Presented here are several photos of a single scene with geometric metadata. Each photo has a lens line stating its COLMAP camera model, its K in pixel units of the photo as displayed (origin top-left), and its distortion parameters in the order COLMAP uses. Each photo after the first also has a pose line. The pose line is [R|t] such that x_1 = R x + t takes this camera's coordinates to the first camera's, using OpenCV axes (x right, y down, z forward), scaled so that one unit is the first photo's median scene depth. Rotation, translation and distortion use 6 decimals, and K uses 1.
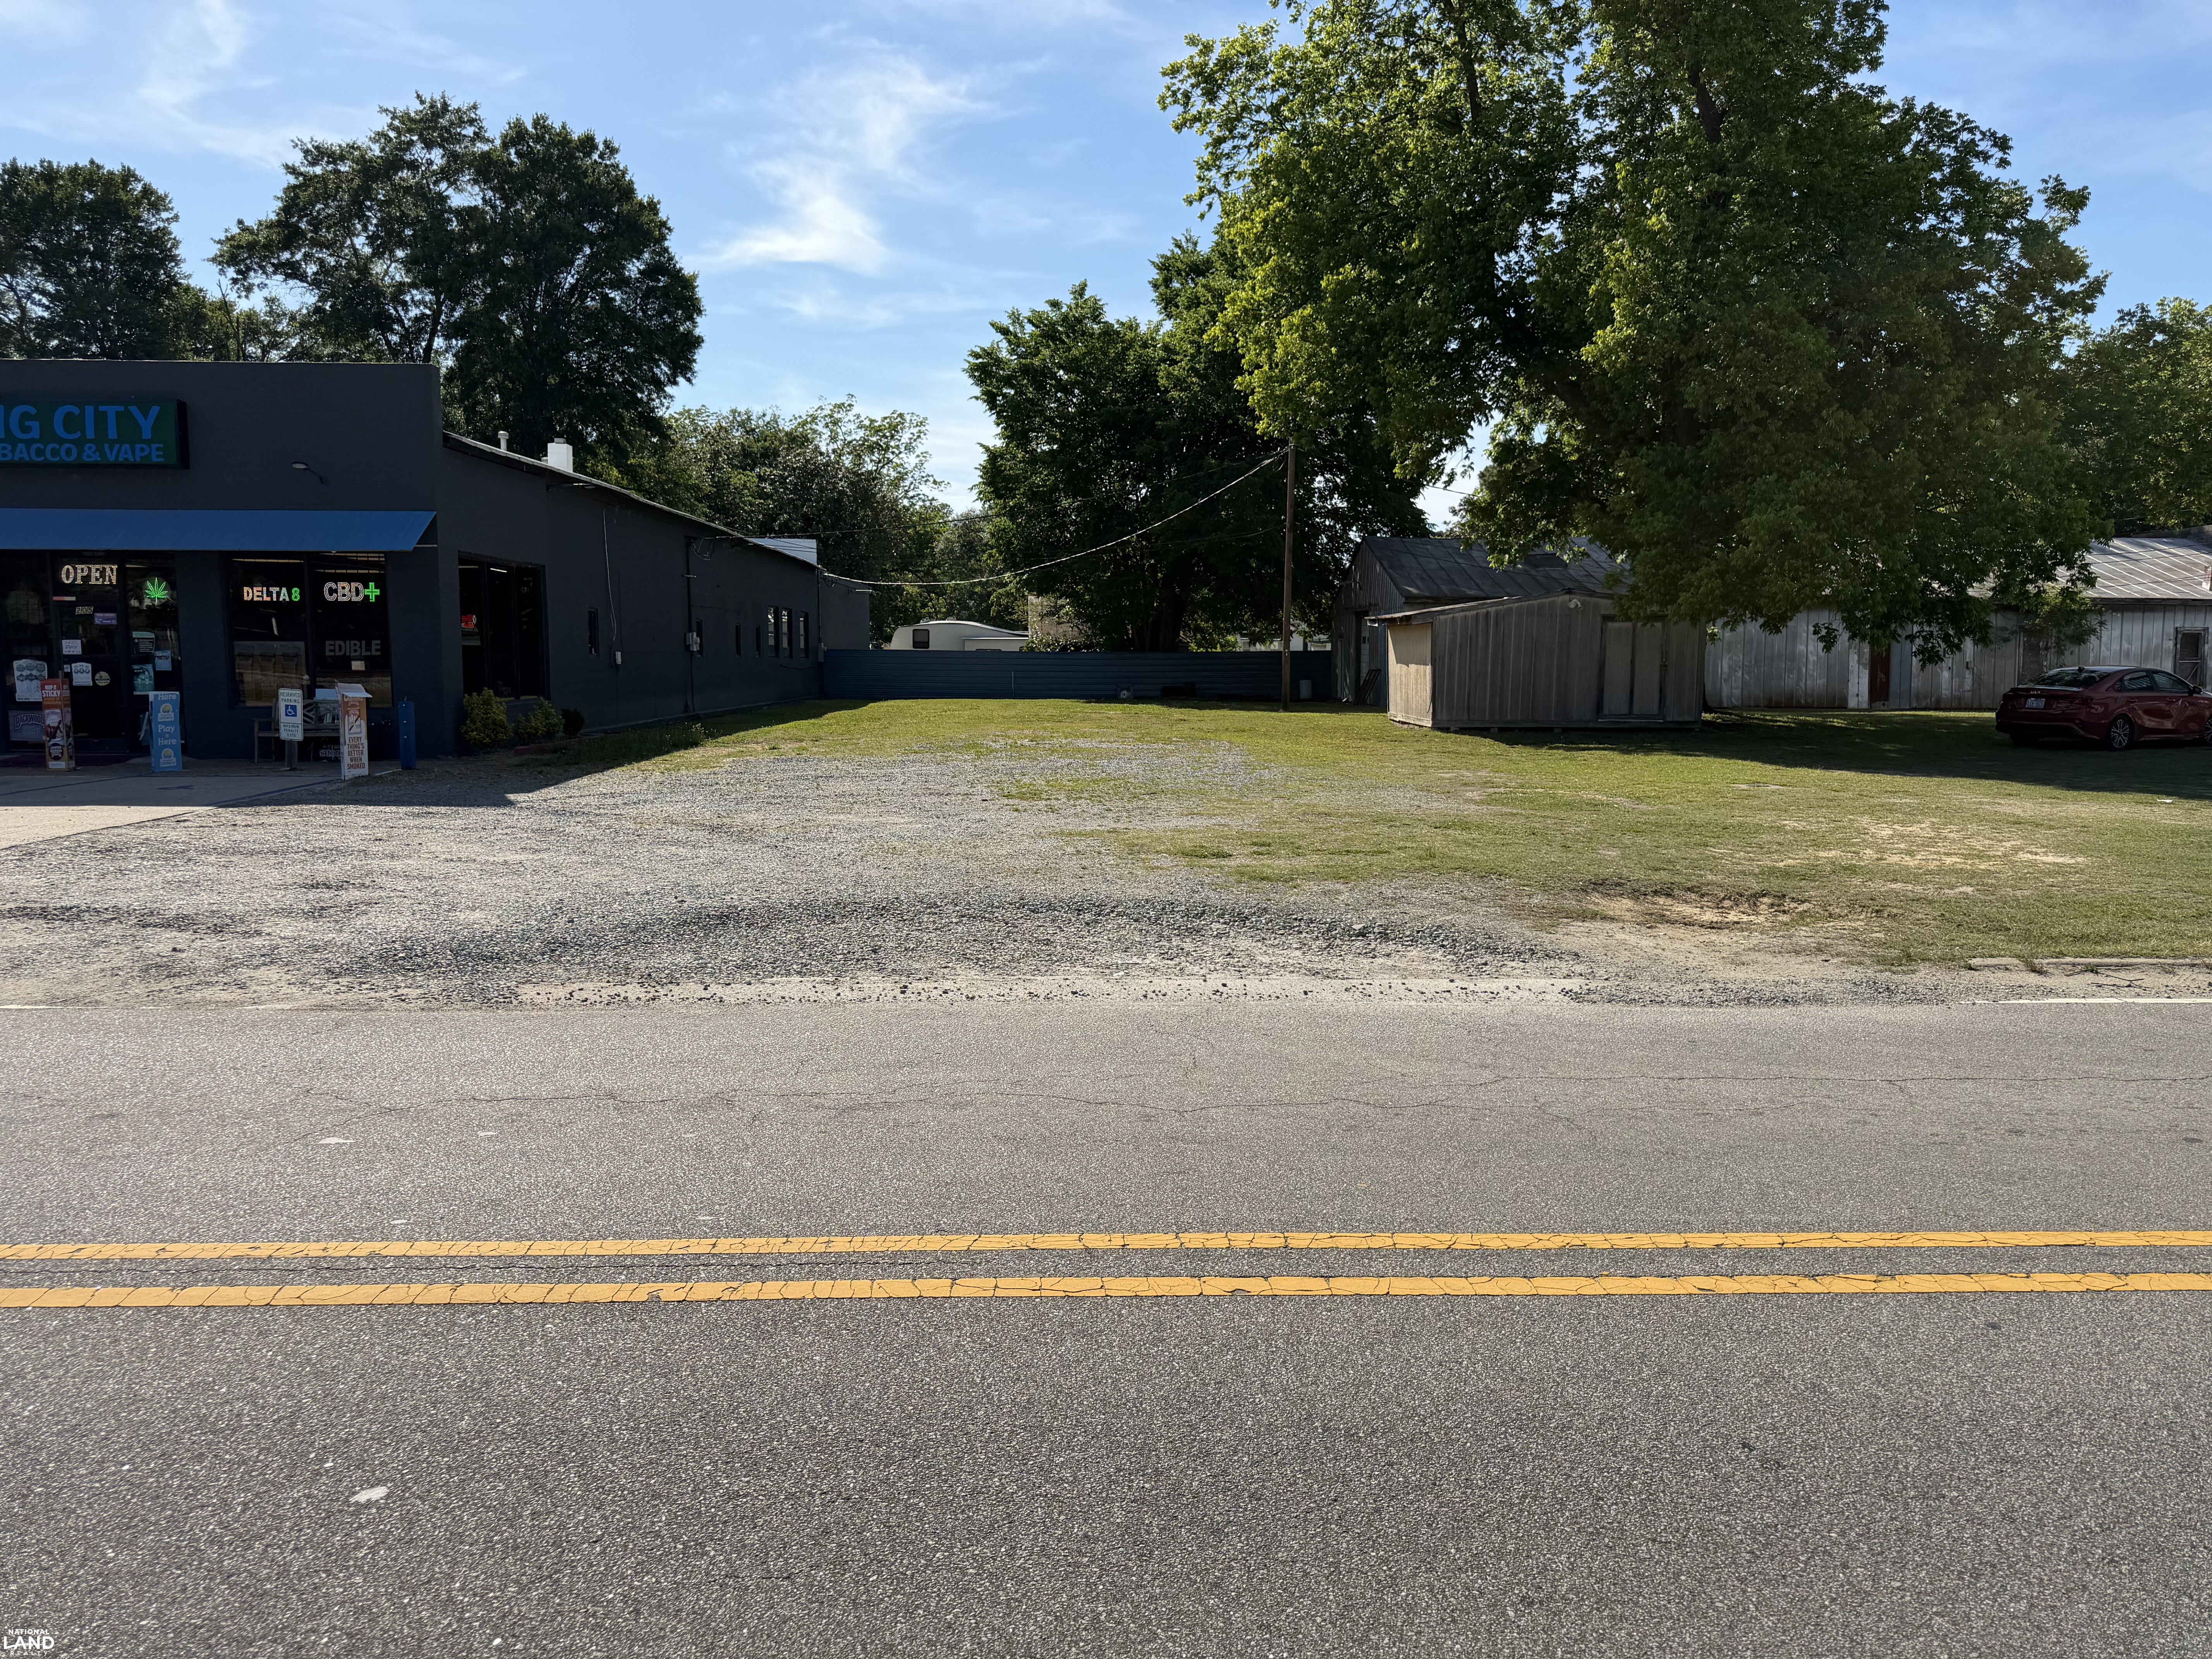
lens RADIAL K [[1564.8, 0, 1106.0], [0, 1564.8, 829.5], [0, 0, 1]] dist [0.102723, -0.150856]
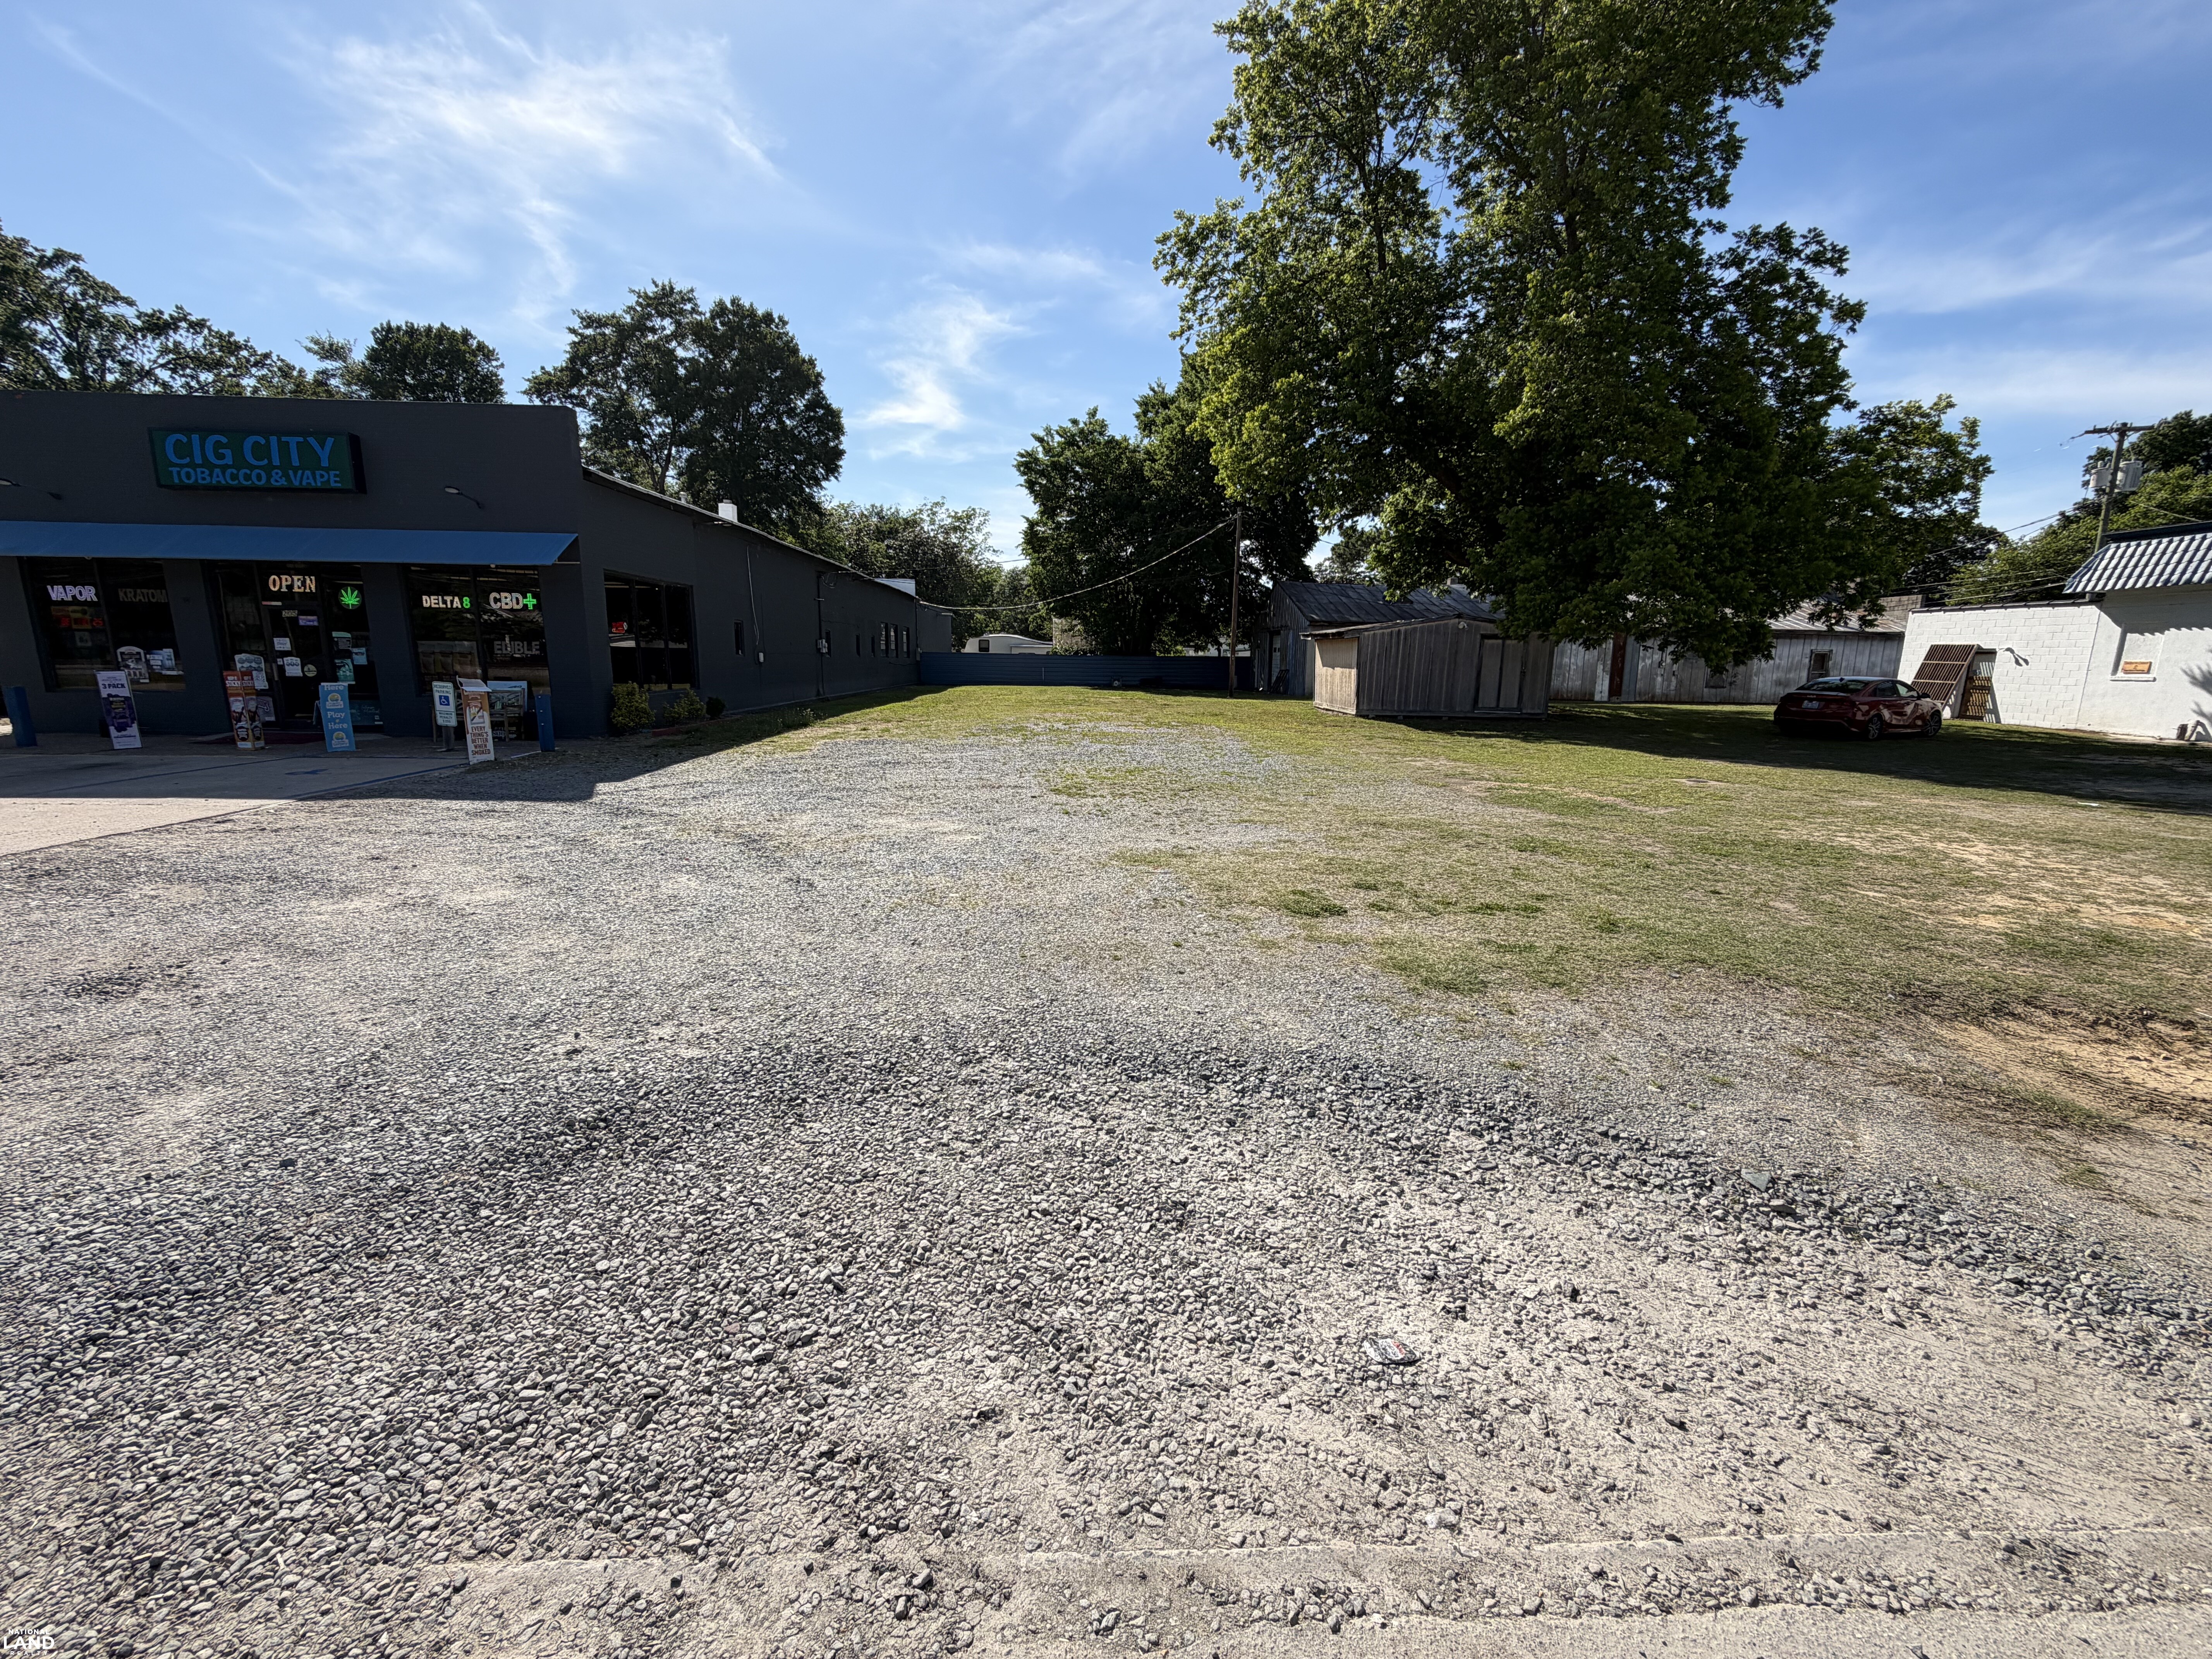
lens RADIAL K [[905.6, 0, 1106.0], [0, 905.6, 829.5], [0, 0, 1]] dist [-0.001749, -0.000050]
pose [[0.999849, 0.009115, 0.014767, -0.010681], [-0.010221, 0.997006, 0.076650, -0.012391], [-0.014025, -0.076789, 0.996949, 0.109721]]
